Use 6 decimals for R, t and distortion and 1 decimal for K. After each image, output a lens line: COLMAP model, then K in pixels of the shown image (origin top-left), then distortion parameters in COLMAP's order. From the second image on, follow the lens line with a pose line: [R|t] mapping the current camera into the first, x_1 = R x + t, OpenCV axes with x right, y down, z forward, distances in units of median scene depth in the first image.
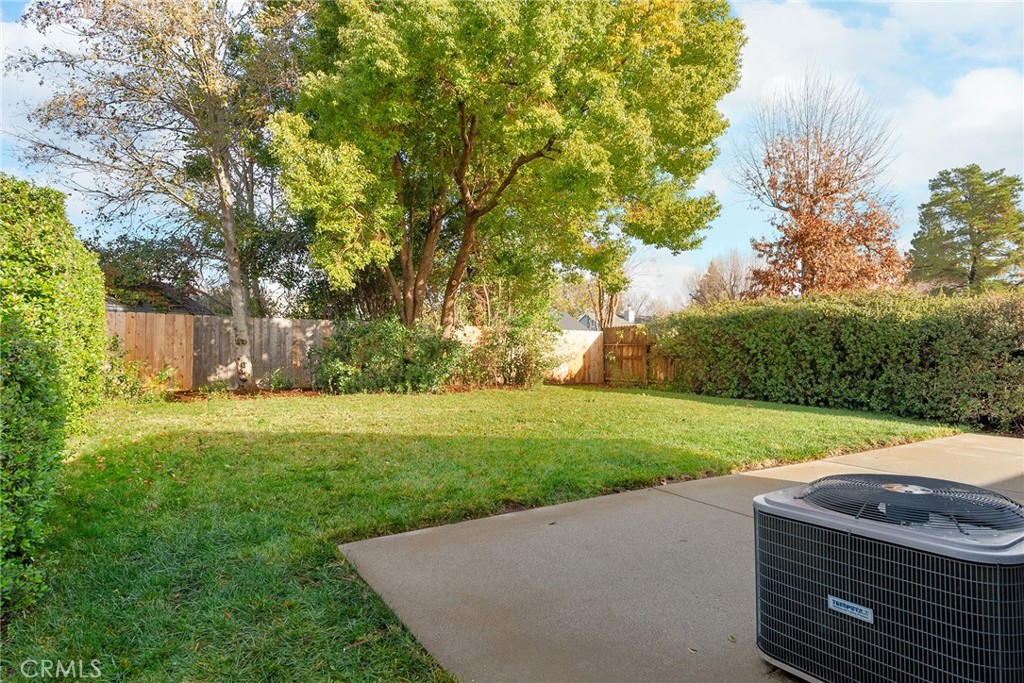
lens RADIAL K [[562.2, 0, 510.2], [0, 562.2, 342.8], [0, 0, 1]] dist [-0.002741, -0.000254]
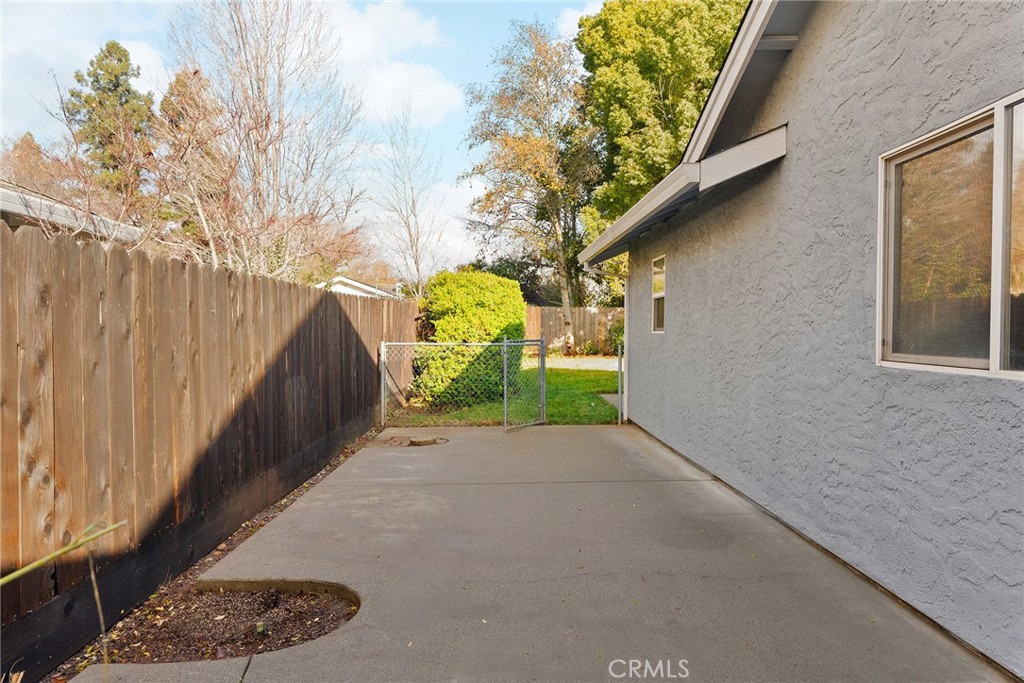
lens RADIAL K [[625.8, 0, 511.4], [0, 625.8, 341.0], [0, 0, 1]] dist [-0.003016, 0.002355]
pose [[0.859643, 0.012333, -0.510747, 0.270831], [0.006355, 0.999373, 0.034827, -0.013588], [0.510856, -0.033185, 0.859025, -0.565124]]
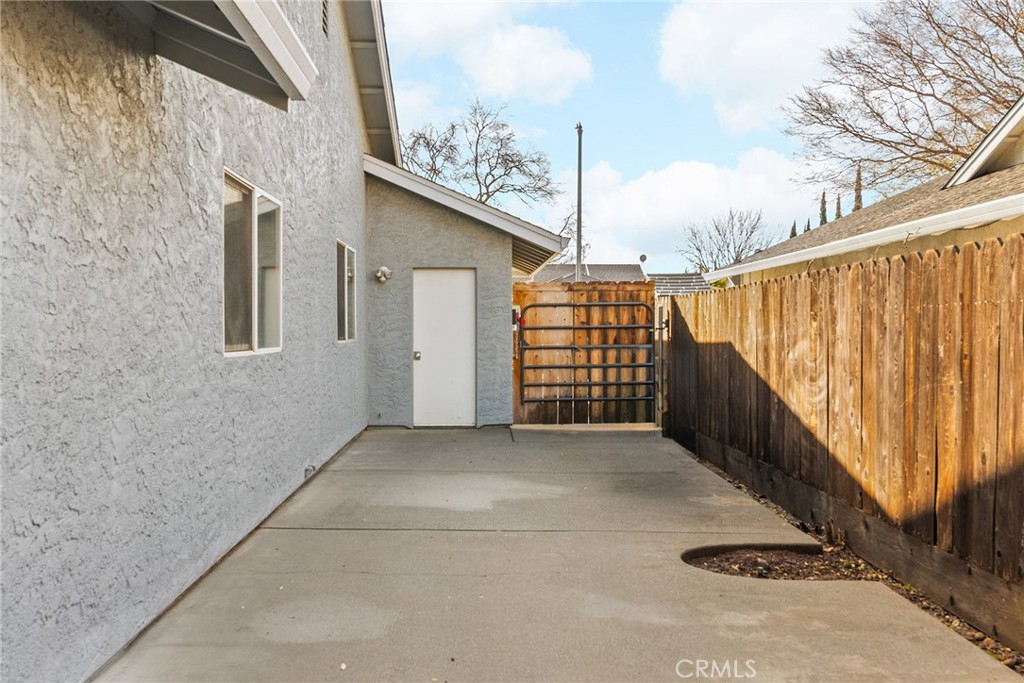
lens RADIAL K [[943.2, 0, 511.8], [0, 943.2, 339.9], [0, 0, 1]] dist [0.000775, 0.000000]
pose [[-0.868529, -0.006242, 0.495600, -0.767228], [-0.009707, 0.999943, -0.004417, 0.027179], [-0.495544, -0.008647, -0.868540, 1.357349]]
